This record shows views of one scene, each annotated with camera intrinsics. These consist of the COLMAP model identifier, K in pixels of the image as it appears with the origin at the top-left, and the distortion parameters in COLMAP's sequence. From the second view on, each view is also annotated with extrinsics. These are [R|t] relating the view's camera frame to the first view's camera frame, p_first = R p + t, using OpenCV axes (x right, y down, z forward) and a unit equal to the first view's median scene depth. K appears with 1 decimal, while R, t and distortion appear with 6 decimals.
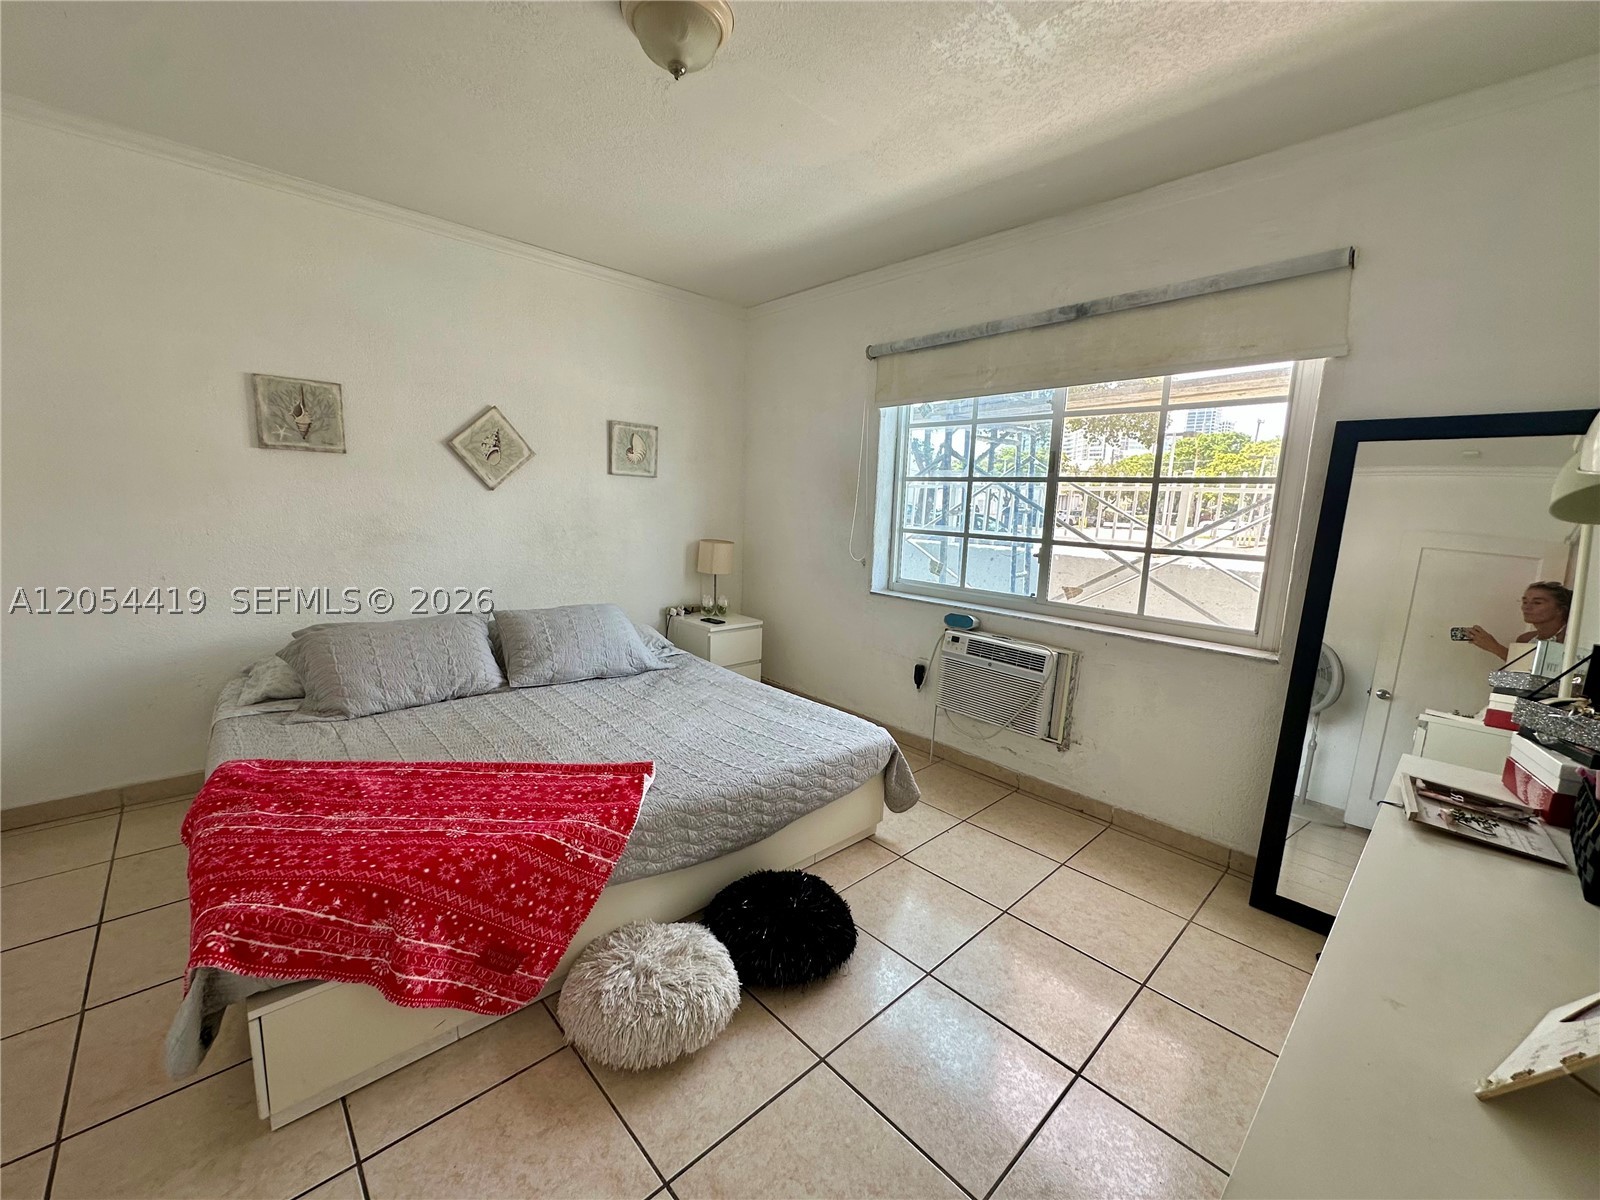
lens RADIAL K [[639.5, 0, 800.0], [0, 639.5, 600.0], [0, 0, 1]] dist [-0.004282, 0.000101]
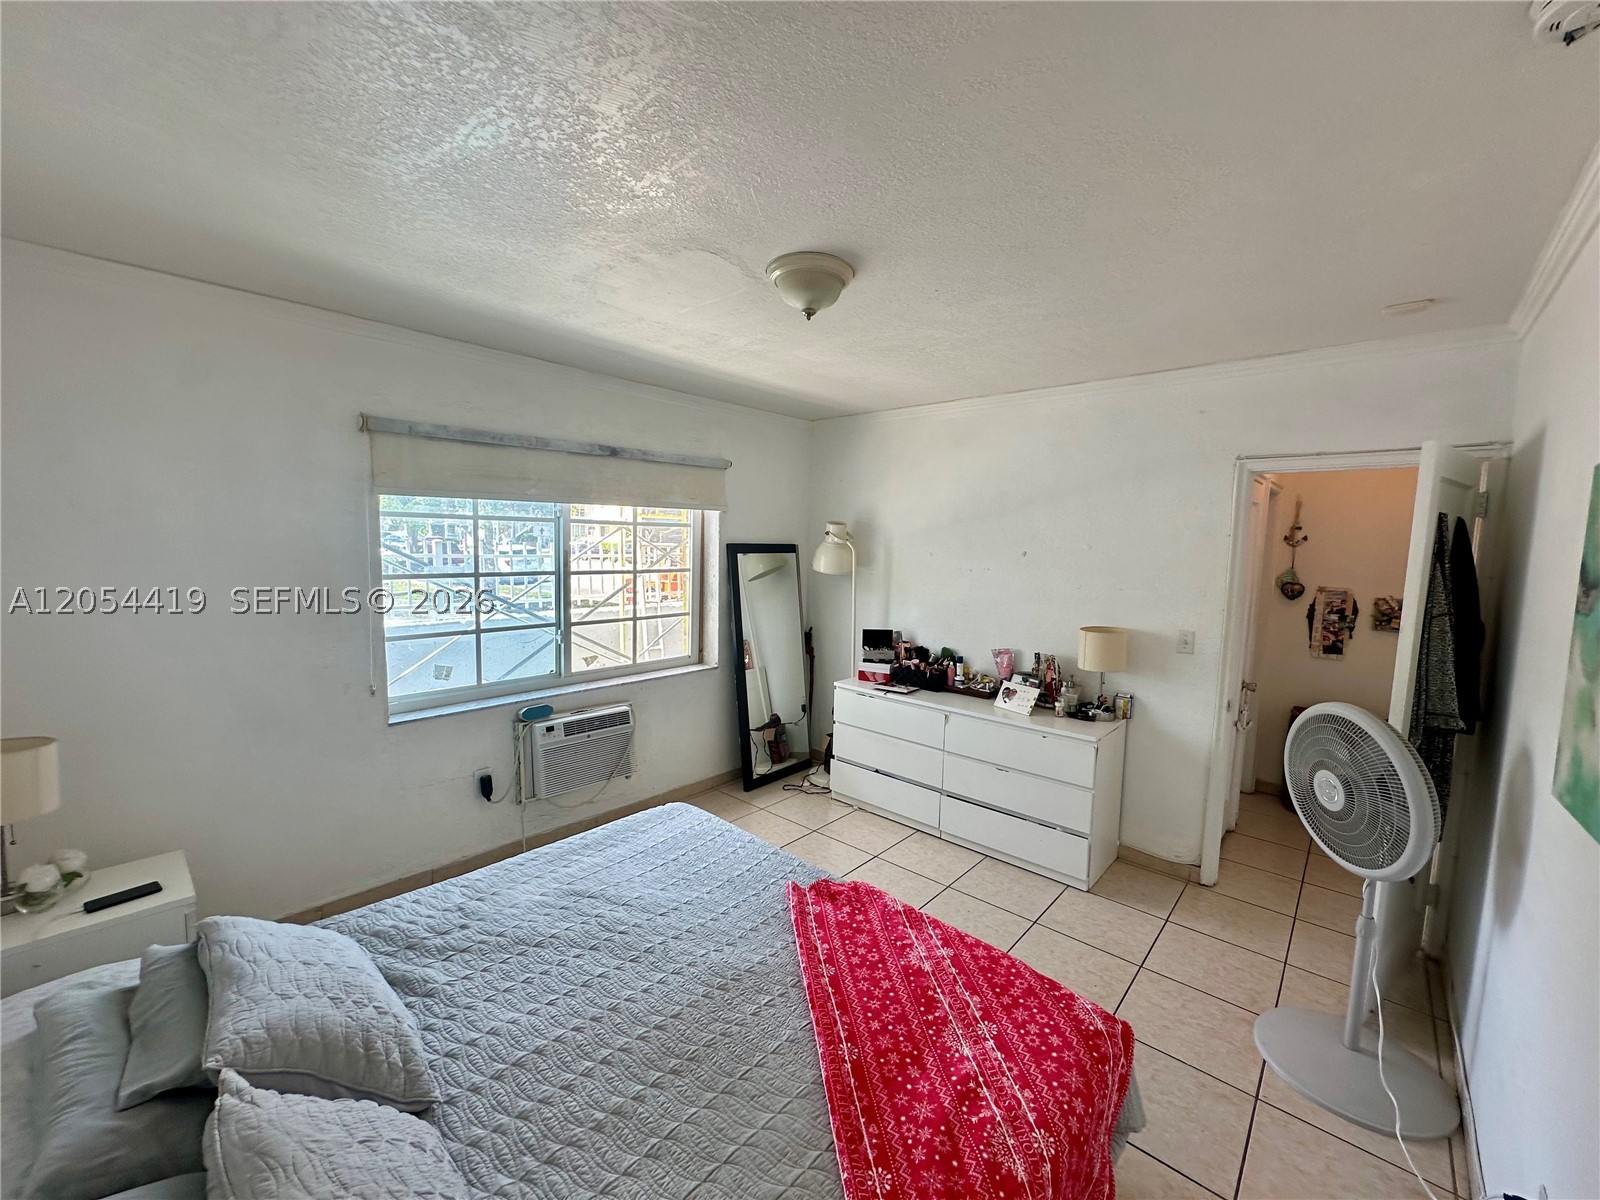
lens RADIAL K [[639.5, 0, 800.0], [0, 639.5, 600.0], [0, 0, 1]] dist [-0.004282, 0.000101]
pose [[-0.085784, -0.133075, 0.987387, -1.160016], [0.130126, 0.981054, 0.143527, -0.353562], [-0.987779, 0.140797, -0.066843, 0.907328]]
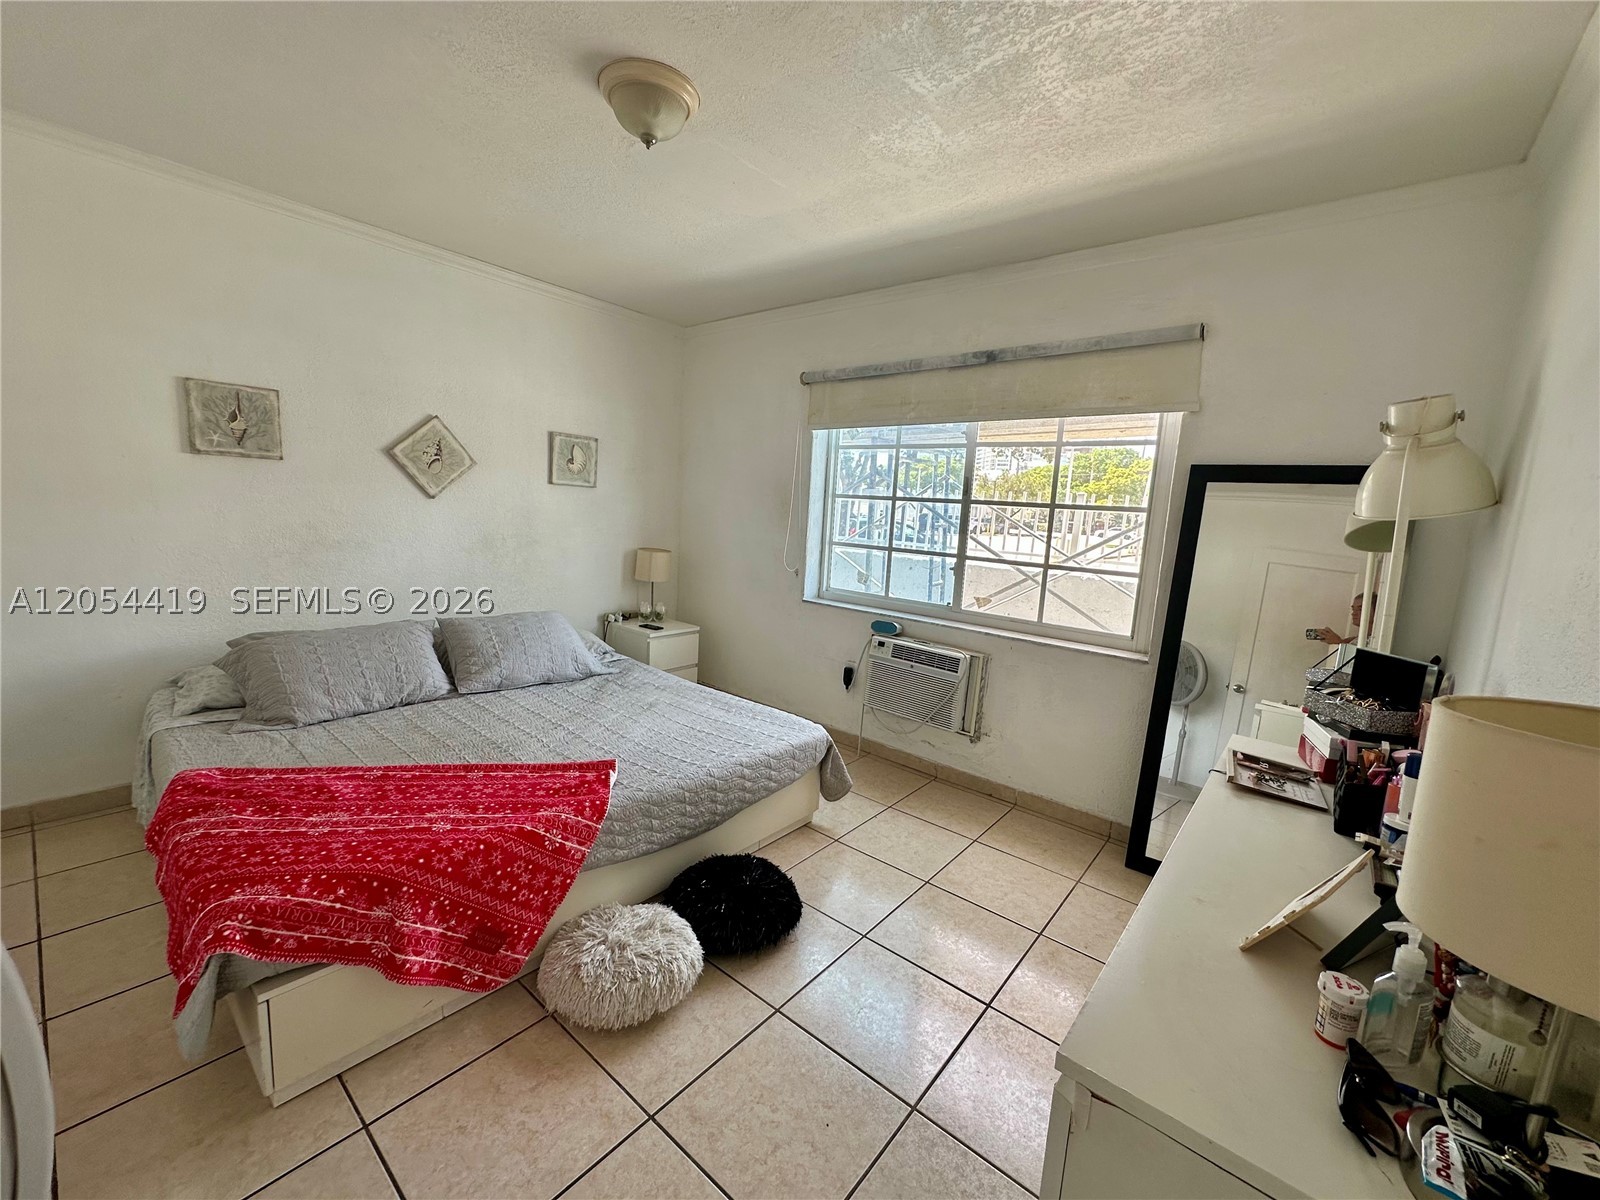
lens RADIAL K [[639.5, 0, 800.0], [0, 639.5, 600.0], [0, 0, 1]] dist [-0.004282, 0.000101]
pose [[0.991979, 0.003031, 0.126367, -0.051830], [-0.002525, 0.999988, -0.004161, -0.013719], [-0.126378, 0.003808, 0.991975, -0.111658]]
